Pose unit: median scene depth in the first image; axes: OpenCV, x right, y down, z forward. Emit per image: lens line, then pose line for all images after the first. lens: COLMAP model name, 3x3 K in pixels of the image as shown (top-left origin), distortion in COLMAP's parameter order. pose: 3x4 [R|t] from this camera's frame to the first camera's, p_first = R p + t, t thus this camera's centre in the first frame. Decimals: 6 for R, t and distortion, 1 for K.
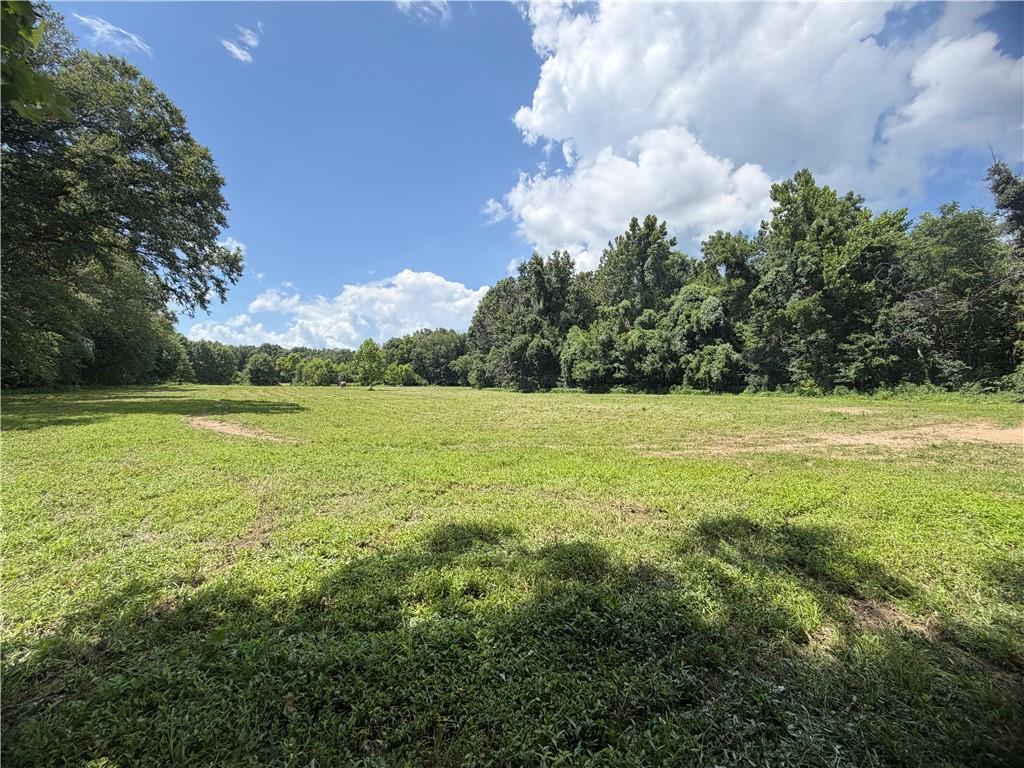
lens RADIAL K [[406.6, 0, 507.1], [0, 406.6, 380.2], [0, 0, 1]] dist [-0.000735, 0.000396]
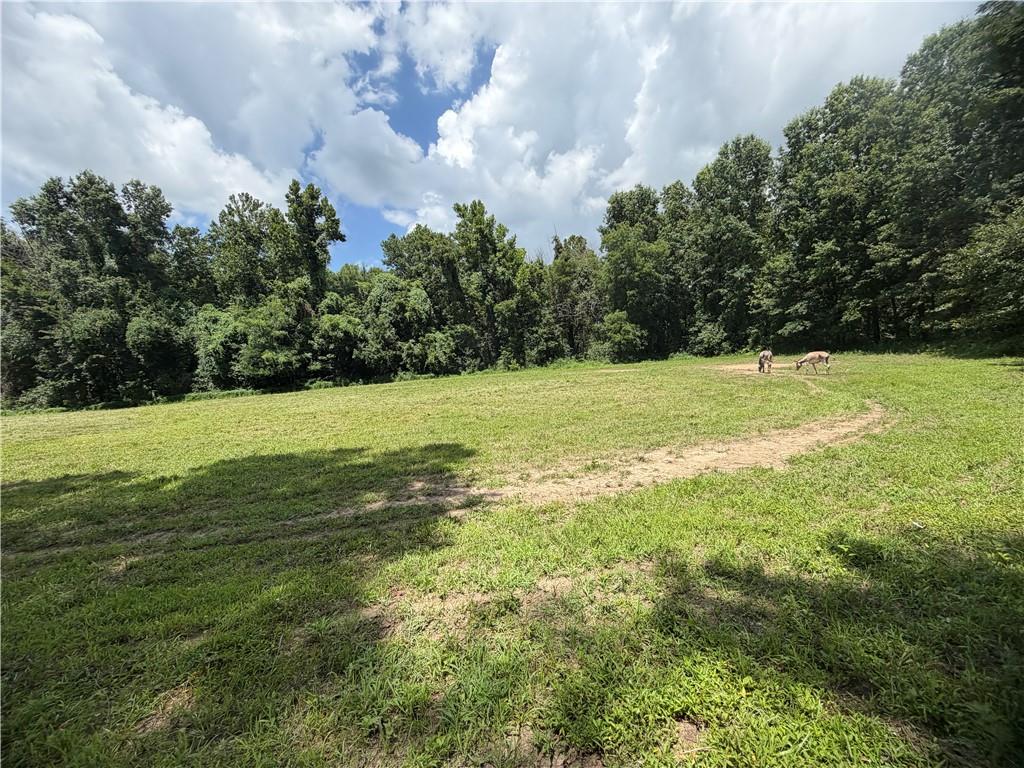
lens RADIAL K [[414.6, 0, 512.0], [0, 414.6, 384.0], [0, 0, 1]] dist [-0.000550, 0.000074]
pose [[0.389557, -0.081659, 0.917375, -0.327911], [0.067557, 0.995912, 0.059962, -0.001190], [-0.918521, 0.038616, 0.393481, 0.262163]]
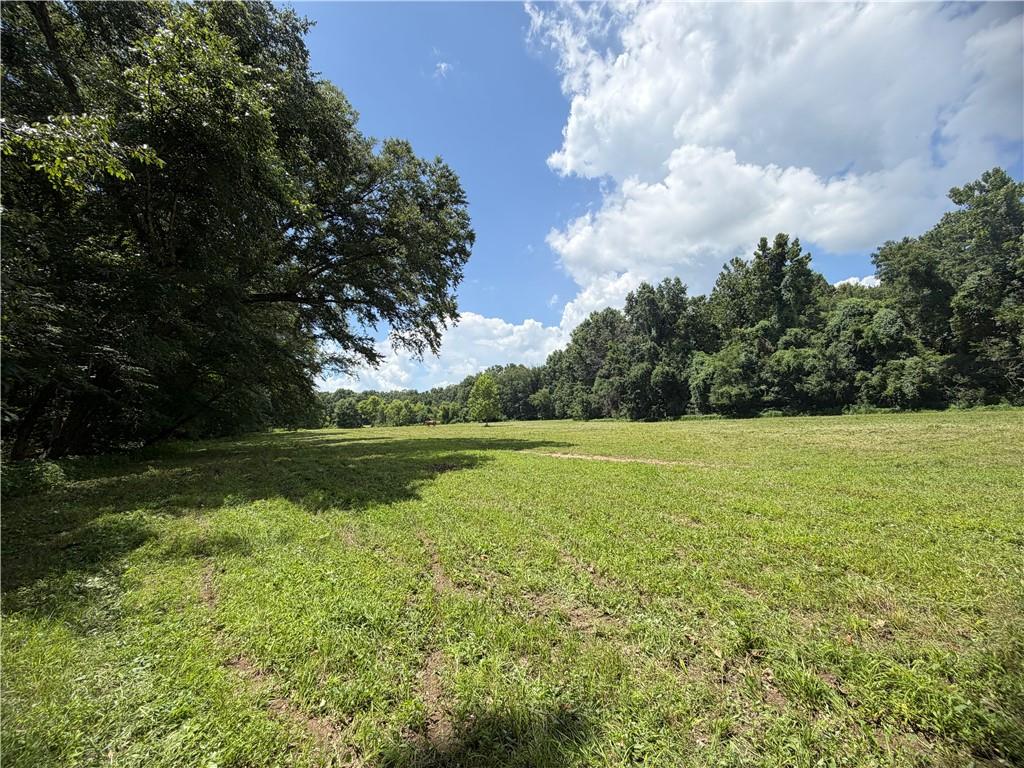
lens RADIAL K [[406.6, 0, 507.1], [0, 406.6, 380.2], [0, 0, 1]] dist [-0.000735, 0.000396]
pose [[0.991568, -0.059090, -0.115334, -0.203119], [0.049398, 0.995142, -0.085160, -0.002581], [0.119806, 0.078745, 0.989670, -0.022469]]
